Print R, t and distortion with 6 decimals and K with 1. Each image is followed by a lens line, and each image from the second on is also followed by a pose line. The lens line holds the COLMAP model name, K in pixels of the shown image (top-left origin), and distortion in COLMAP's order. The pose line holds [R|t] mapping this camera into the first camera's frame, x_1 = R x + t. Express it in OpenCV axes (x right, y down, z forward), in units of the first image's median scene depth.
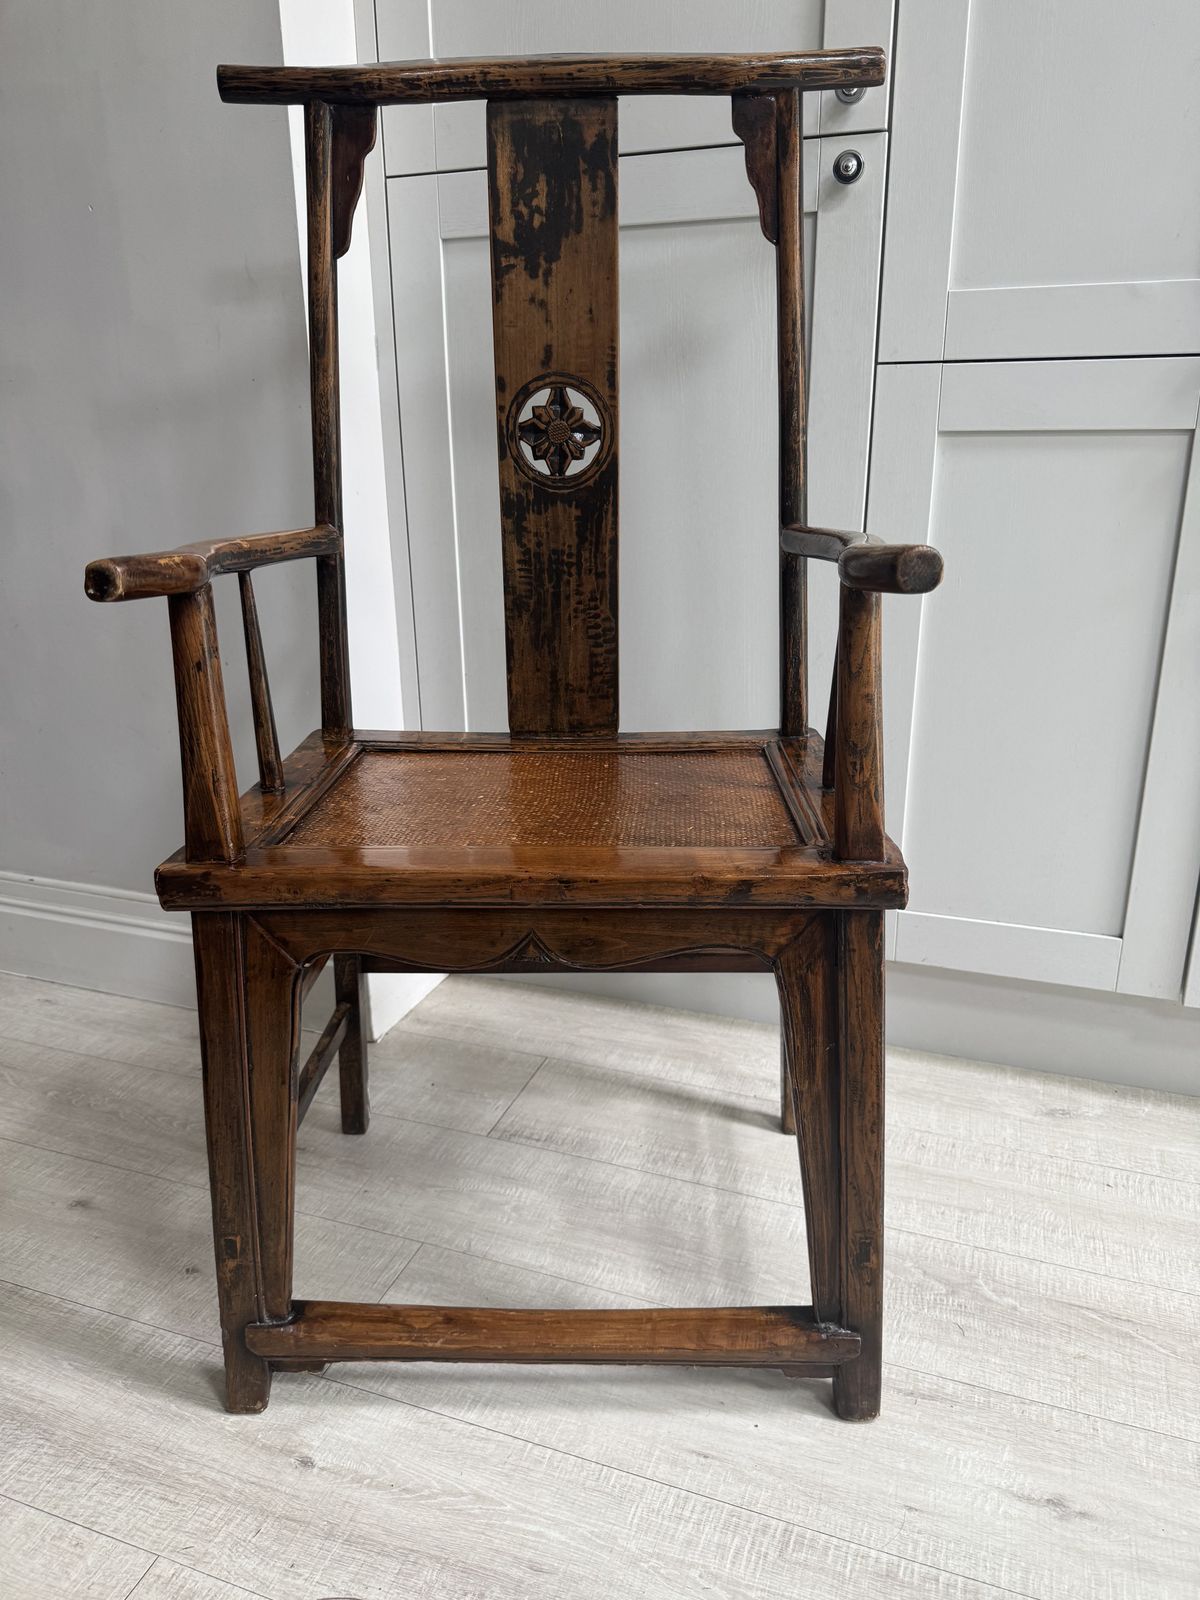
lens RADIAL K [[1138.1, 0, 602.0], [0, 1138.1, 807.2], [0, 0, 1]] dist [0.013757, -0.023850]
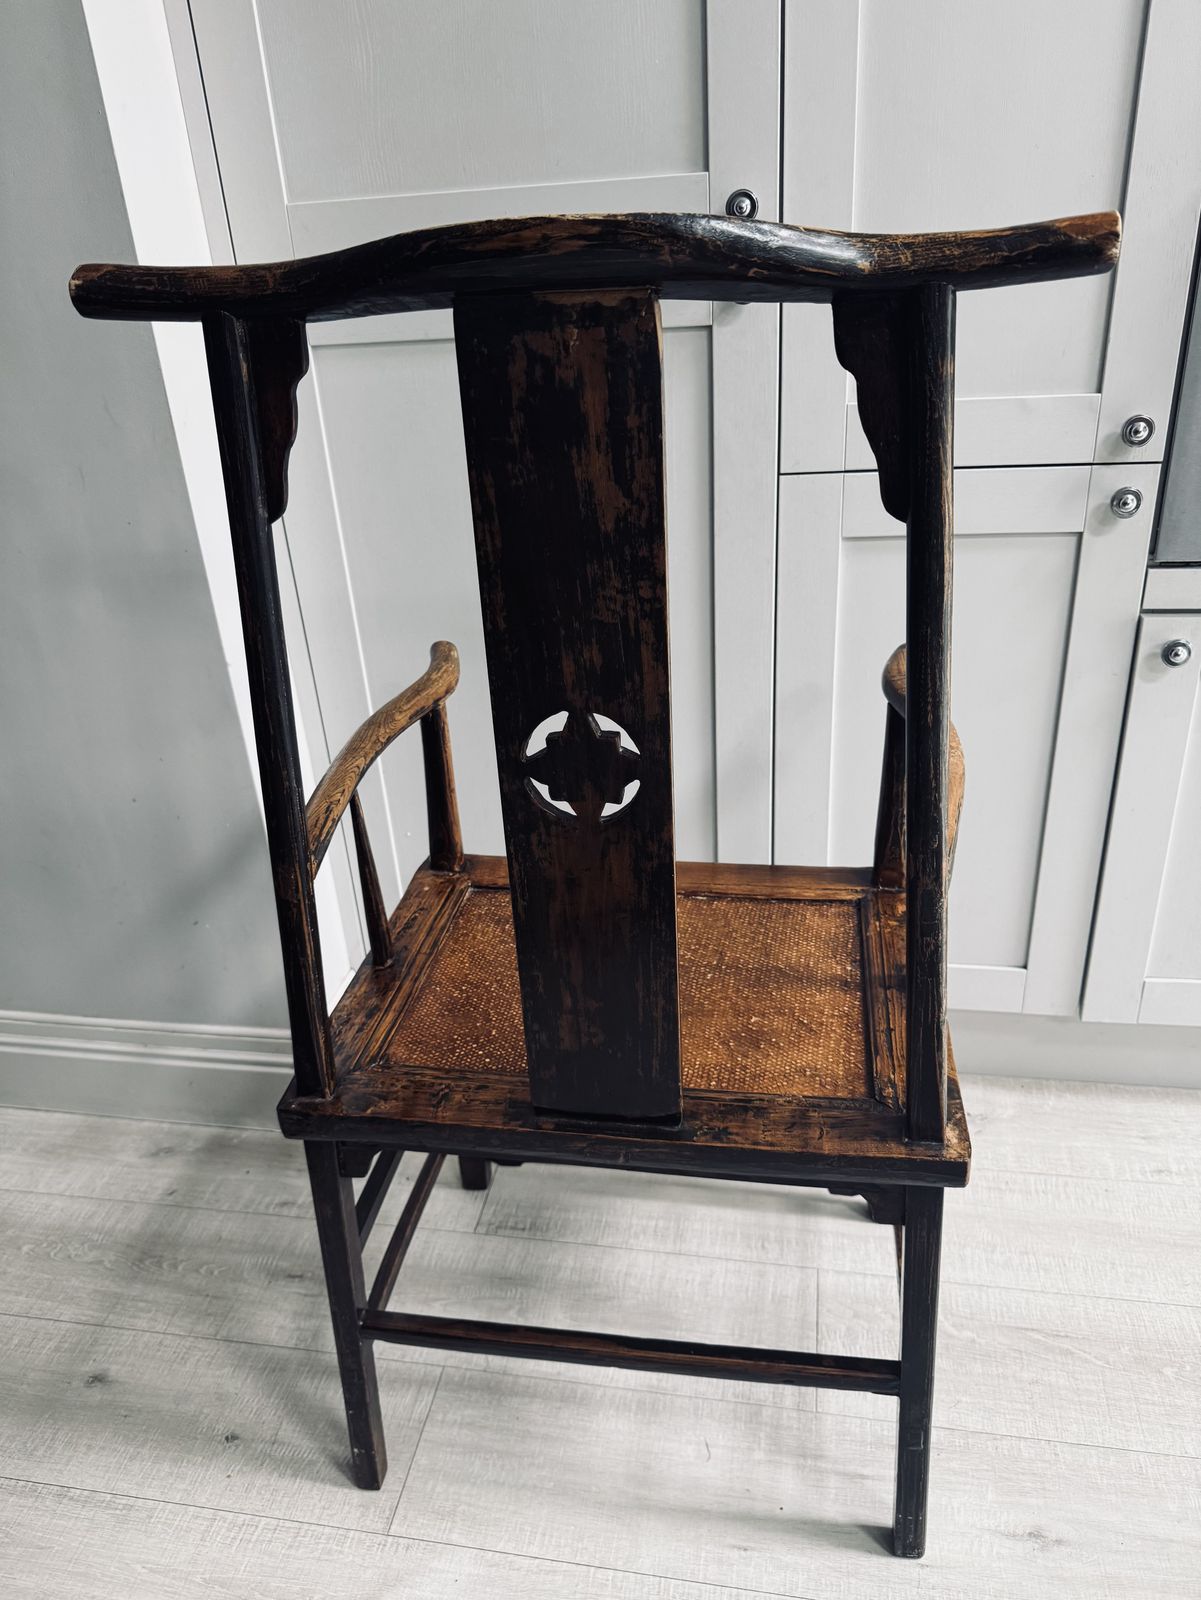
lens RADIAL K [[1138.1, 0, 599.5], [0, 1138.1, 814.5], [0, 0, 1]] dist [0.013757, -0.023850]
pose [[0.983695, -0.122106, 0.132038, -0.102575], [0.102037, 0.983507, 0.149338, -0.309111], [-0.148095, -0.133431, 0.979931, -0.005723]]
